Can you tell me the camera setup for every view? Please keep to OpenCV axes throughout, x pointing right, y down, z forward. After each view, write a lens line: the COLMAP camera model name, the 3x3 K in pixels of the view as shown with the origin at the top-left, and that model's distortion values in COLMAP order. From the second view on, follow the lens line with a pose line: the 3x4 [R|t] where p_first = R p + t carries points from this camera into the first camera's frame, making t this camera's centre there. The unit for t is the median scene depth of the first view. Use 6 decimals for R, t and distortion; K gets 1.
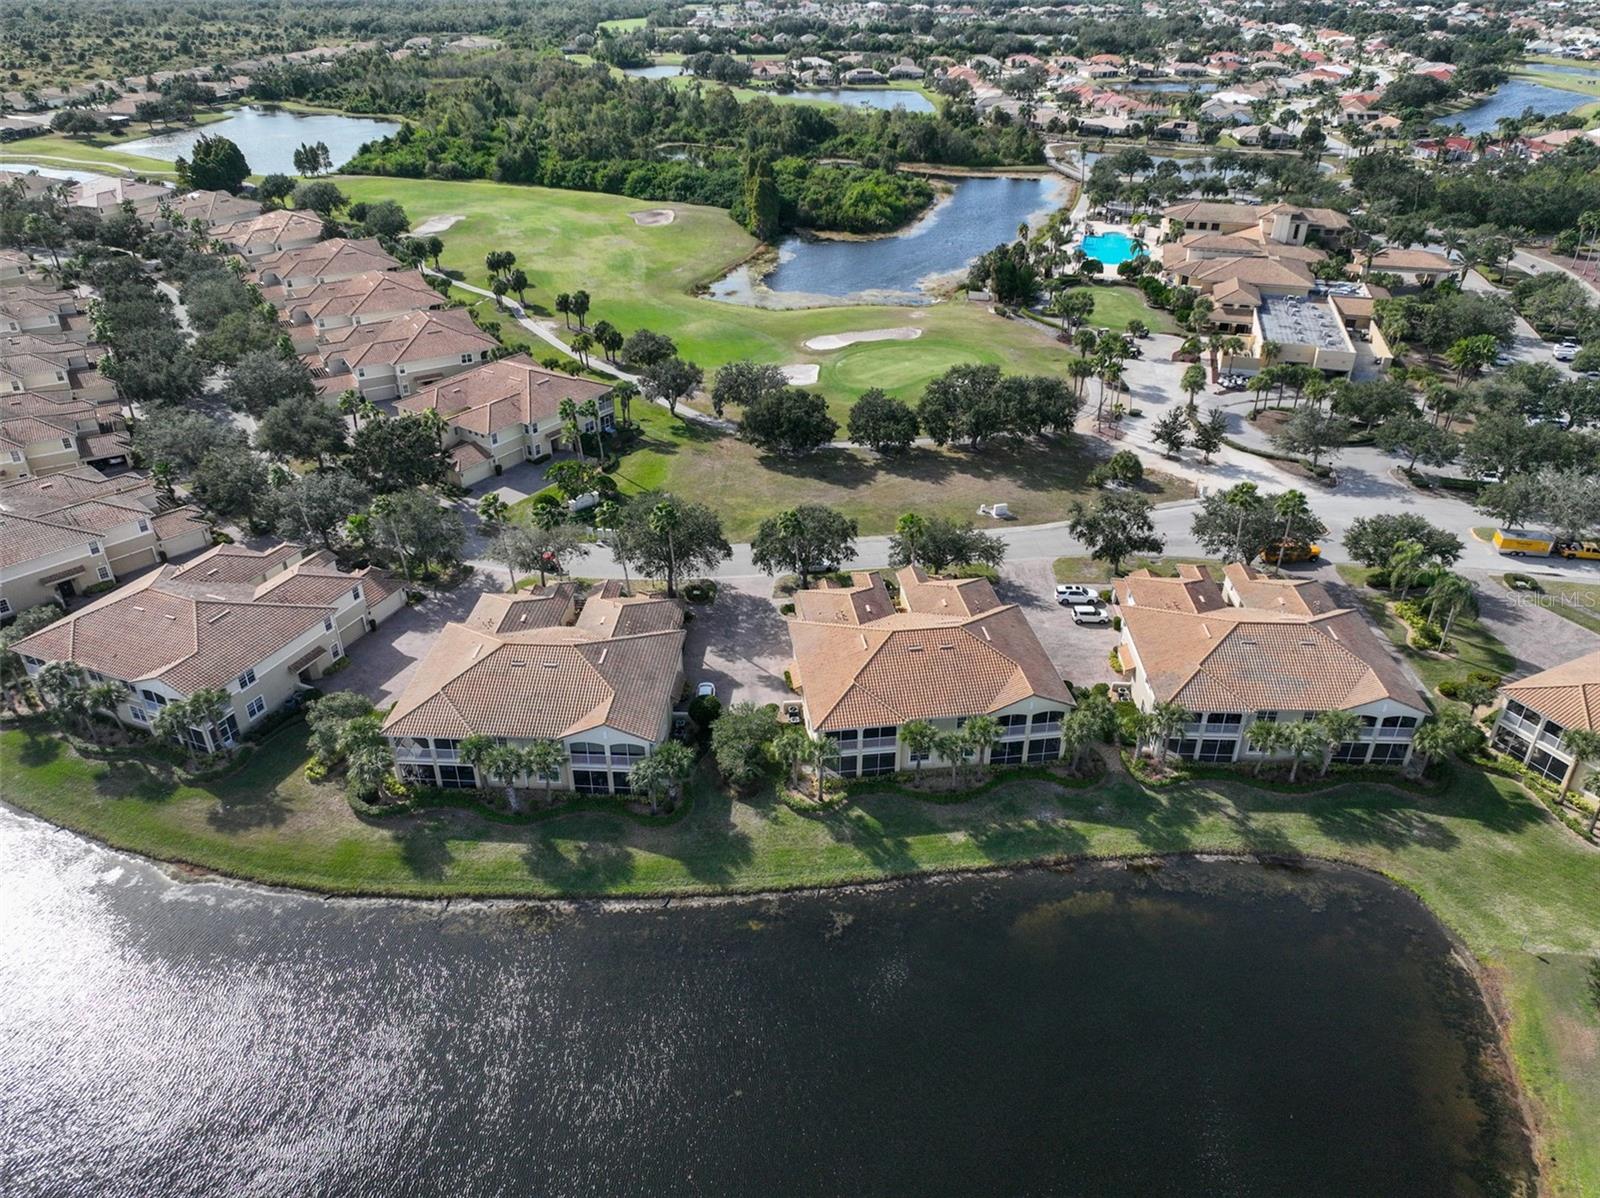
lens RADIAL K [[1110.2, 0, 800.0], [0, 1110.2, 599.0], [0, 0, 1]] dist [-0.005053, 0.022323]
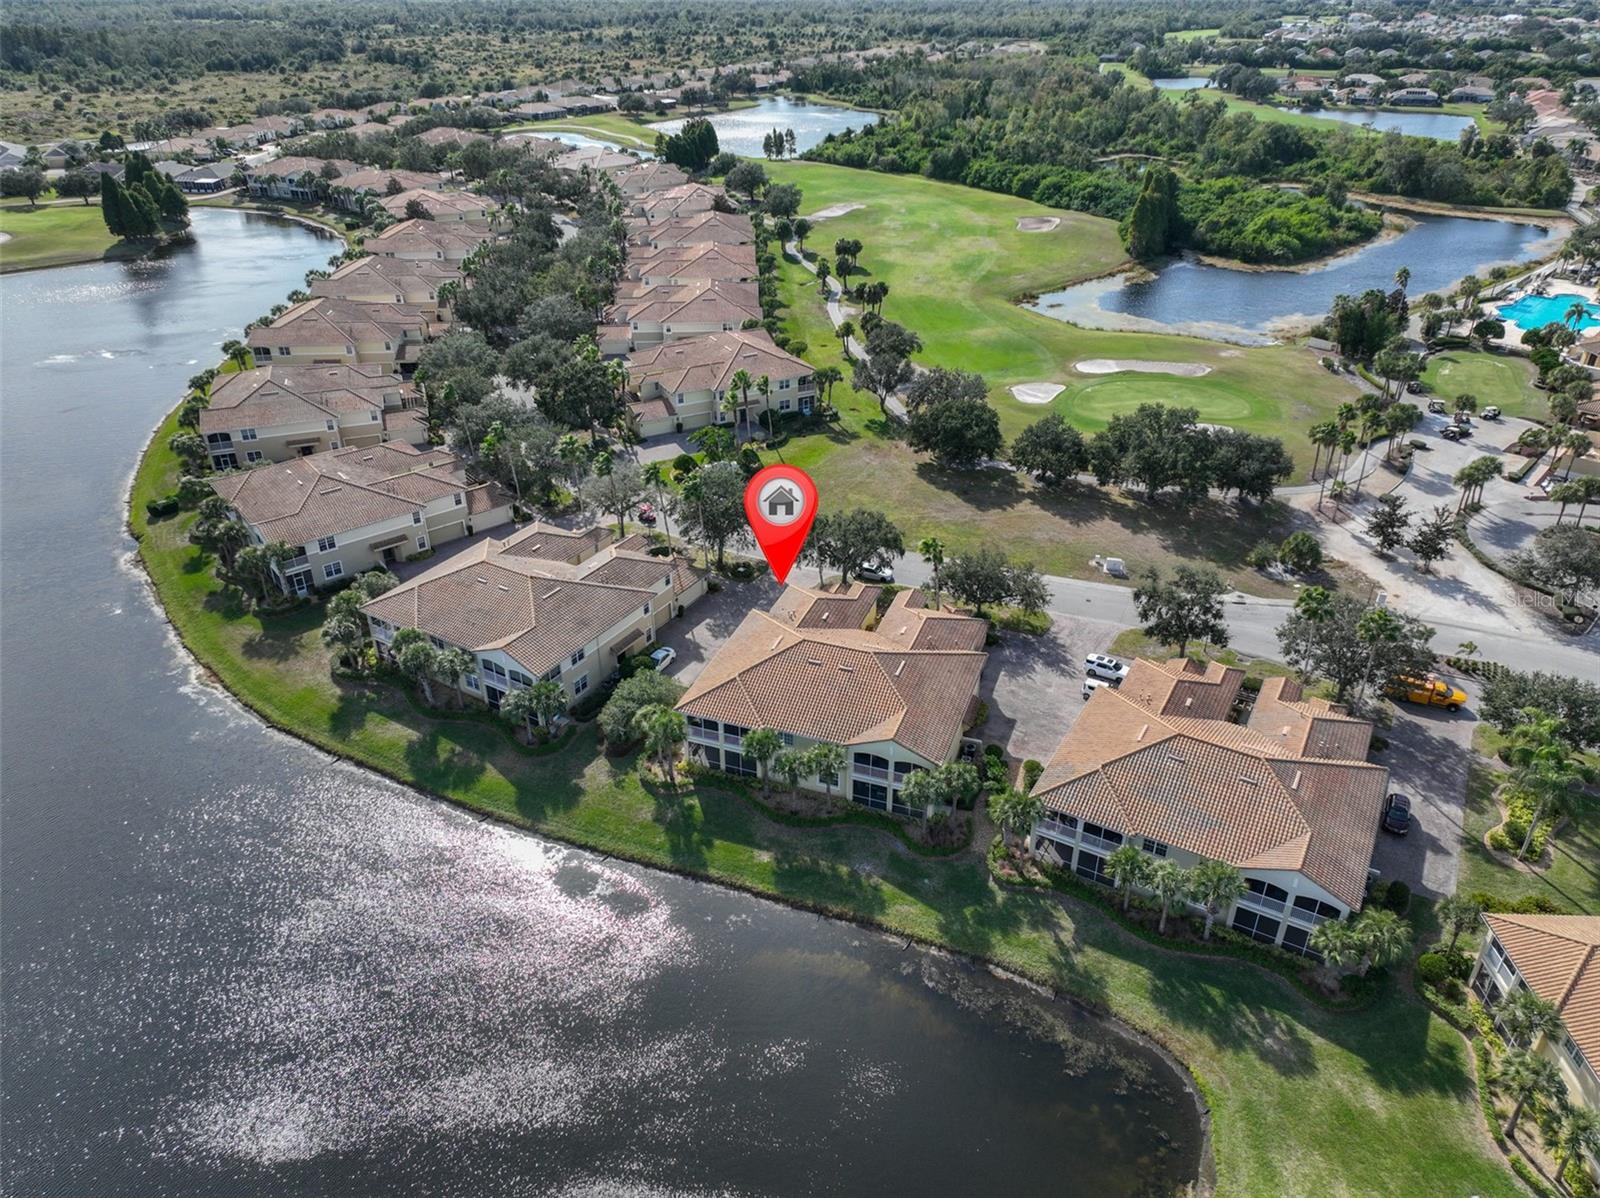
lens RADIAL K [[1110.2, 0, 800.0], [0, 1110.2, 599.0], [0, 0, 1]] dist [-0.005053, 0.022323]
pose [[0.882596, 0.235321, -0.407000, 0.164653], [-0.238119, 0.970212, 0.044591, -0.016592], [0.405369, 0.057559, 0.912339, 0.040899]]
